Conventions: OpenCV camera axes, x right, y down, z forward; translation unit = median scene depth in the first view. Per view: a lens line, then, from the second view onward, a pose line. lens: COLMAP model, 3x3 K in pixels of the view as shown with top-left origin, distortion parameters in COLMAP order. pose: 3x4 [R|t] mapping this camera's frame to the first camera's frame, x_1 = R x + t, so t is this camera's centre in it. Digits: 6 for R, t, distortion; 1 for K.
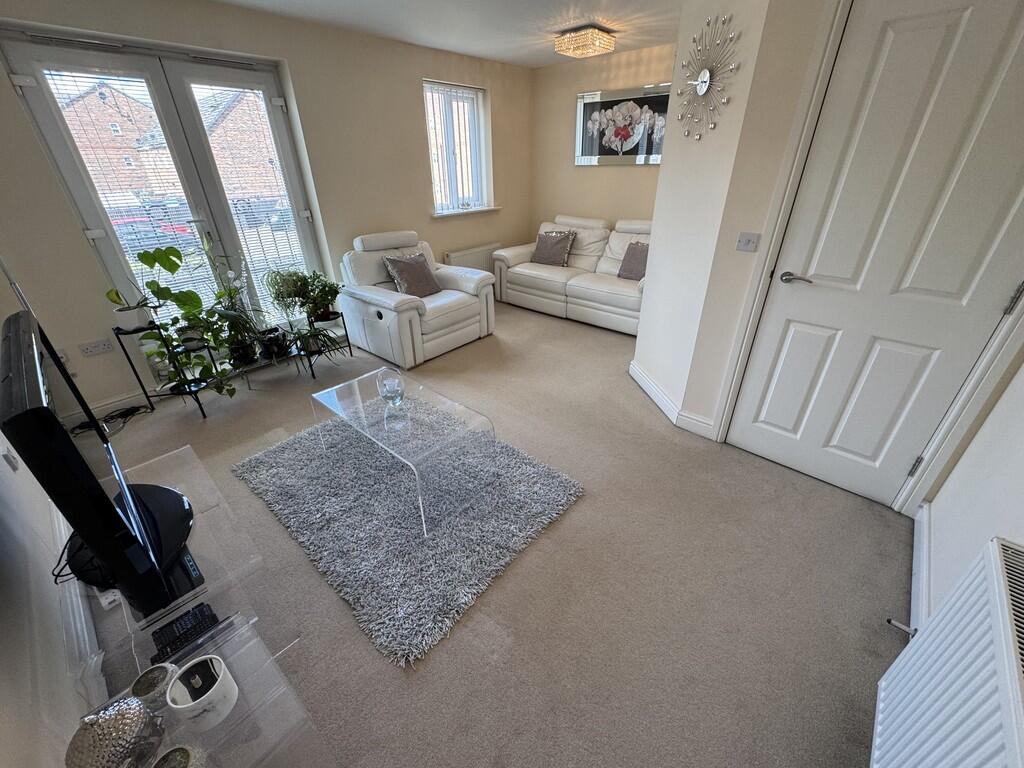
lens RADIAL K [[408.1, 0, 511.6], [0, 408.1, 380.4], [0, 0, 1]] dist [0.002537, -0.000185]
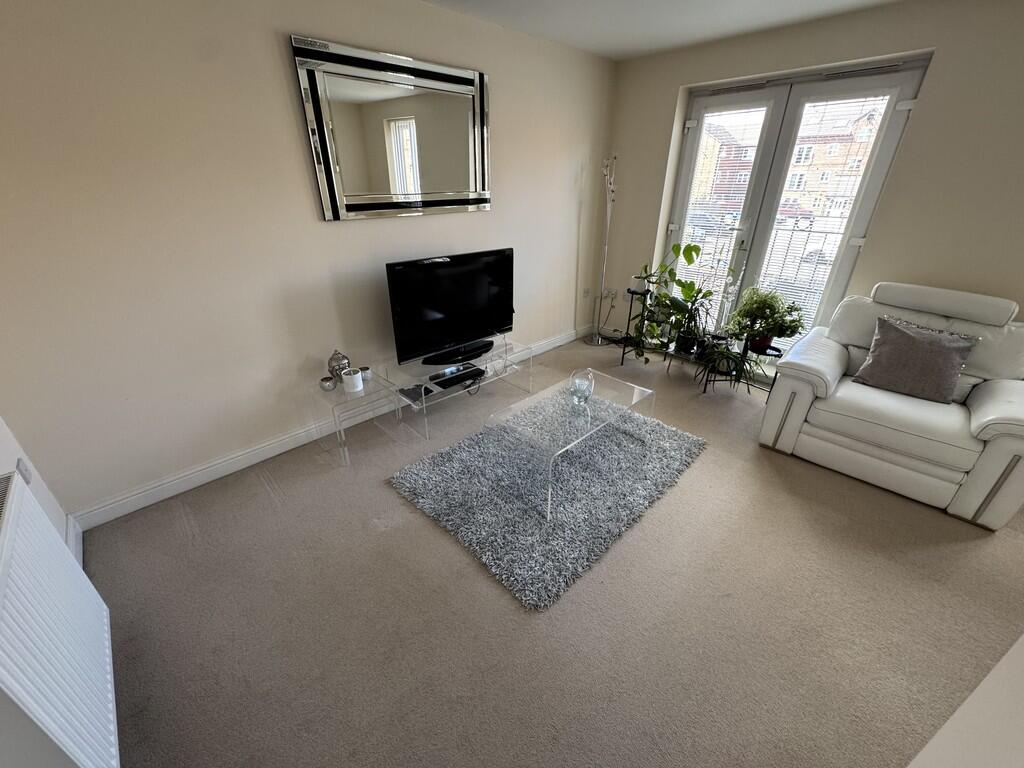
lens RADIAL K [[408.1, 0, 511.9], [0, 408.1, 383.9], [0, 0, 1]] dist [0.002537, -0.000185]
pose [[-0.063123, 0.454653, -0.888429, 0.418419], [-0.482335, 0.765436, 0.425982, -0.220921], [0.873710, 0.455409, 0.170979, 0.414110]]
